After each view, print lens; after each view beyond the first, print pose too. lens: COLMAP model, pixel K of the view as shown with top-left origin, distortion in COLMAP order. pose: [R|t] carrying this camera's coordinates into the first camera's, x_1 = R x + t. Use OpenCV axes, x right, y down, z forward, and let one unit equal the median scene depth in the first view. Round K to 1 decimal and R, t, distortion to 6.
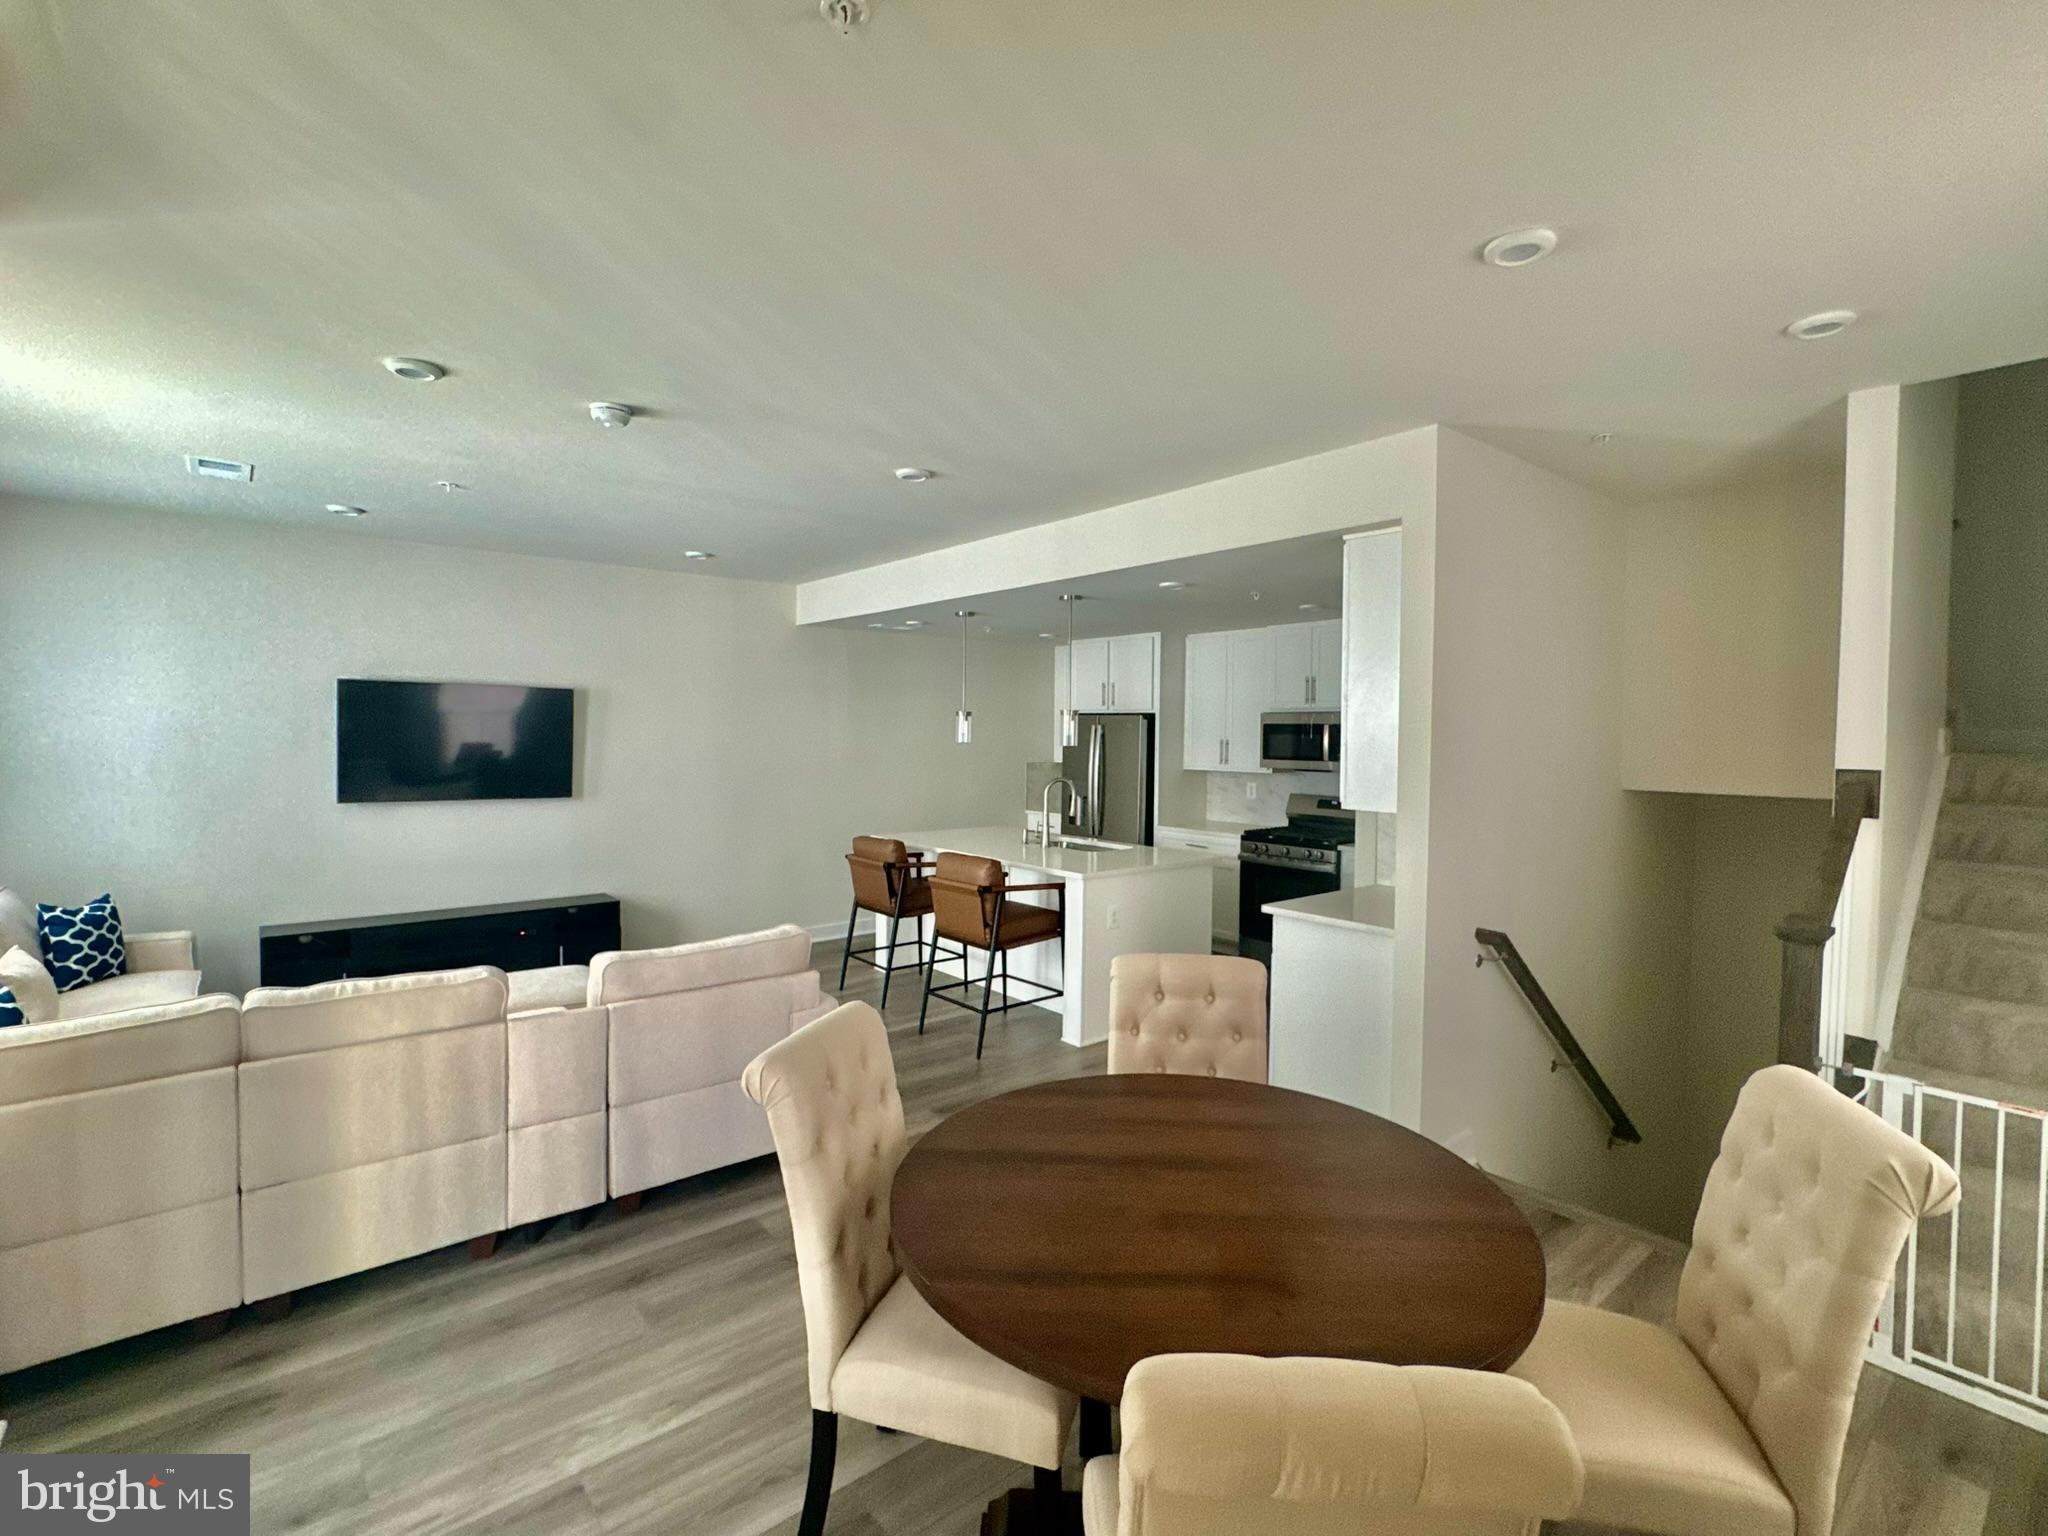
lens RADIAL K [[942.0, 0, 1063.0], [0, 942.0, 751.1], [0, 0, 1]] dist [0.001698, -0.000676]
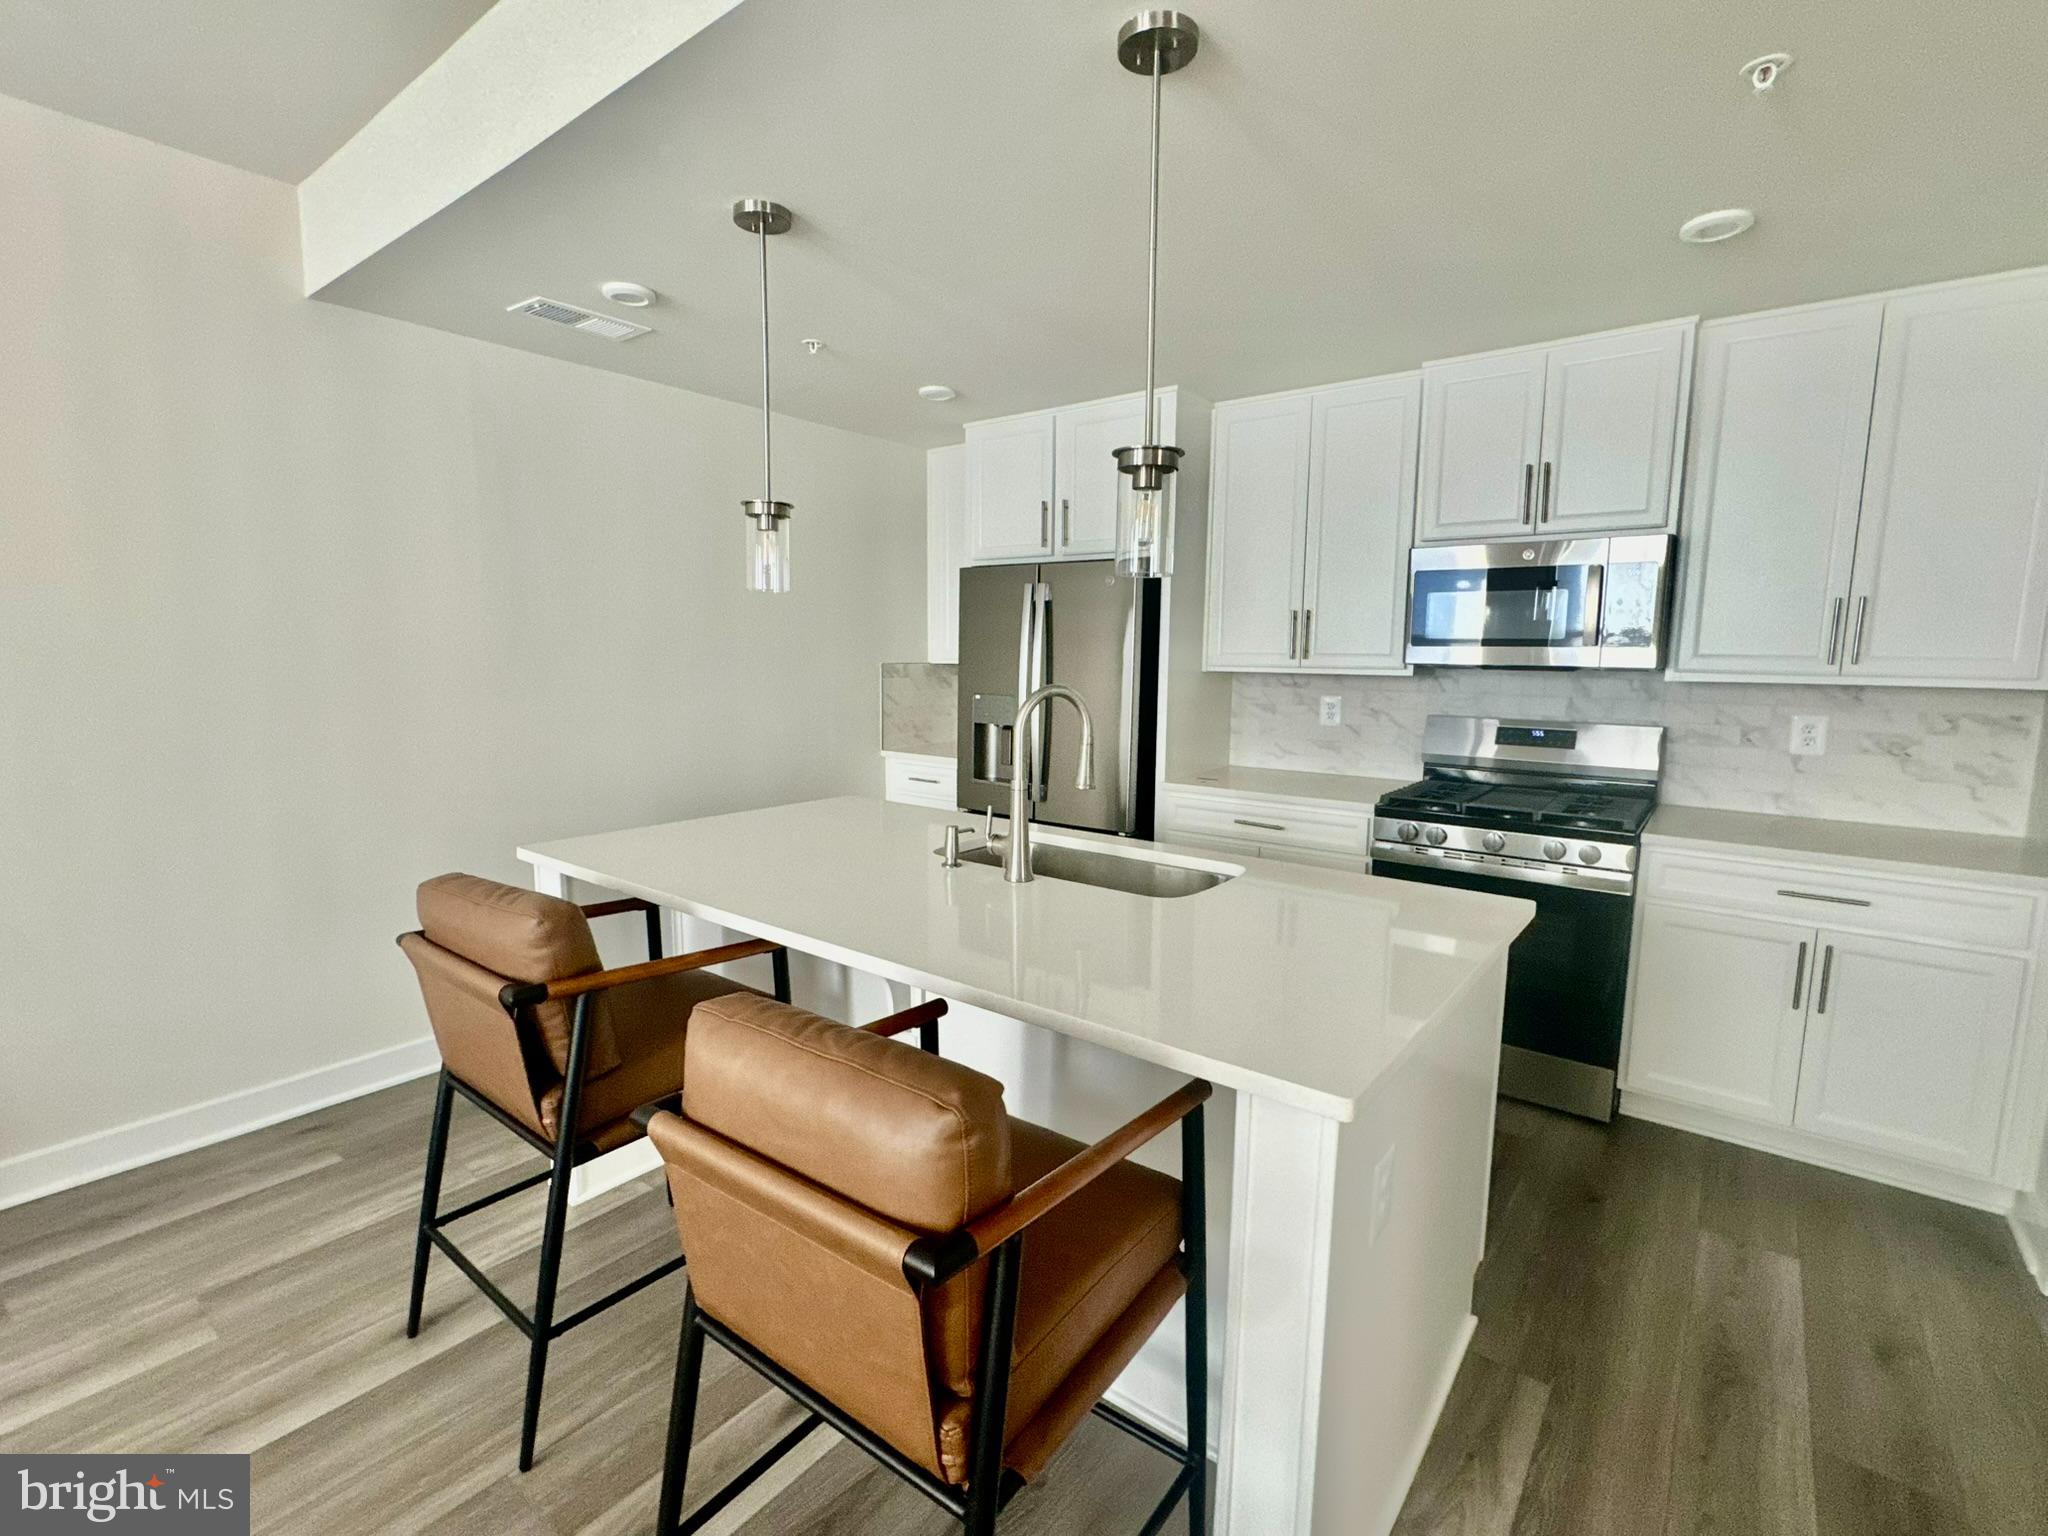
lens RADIAL K [[942.0, 0, 1027.0], [0, 942.0, 739.3], [0, 0, 1]] dist [0.001698, -0.000676]
pose [[0.983554, -0.013845, 0.180084, -0.072479], [-0.000806, 0.996711, 0.081033, 0.018011], [-0.180613, -0.079845, 0.980308, 0.598046]]
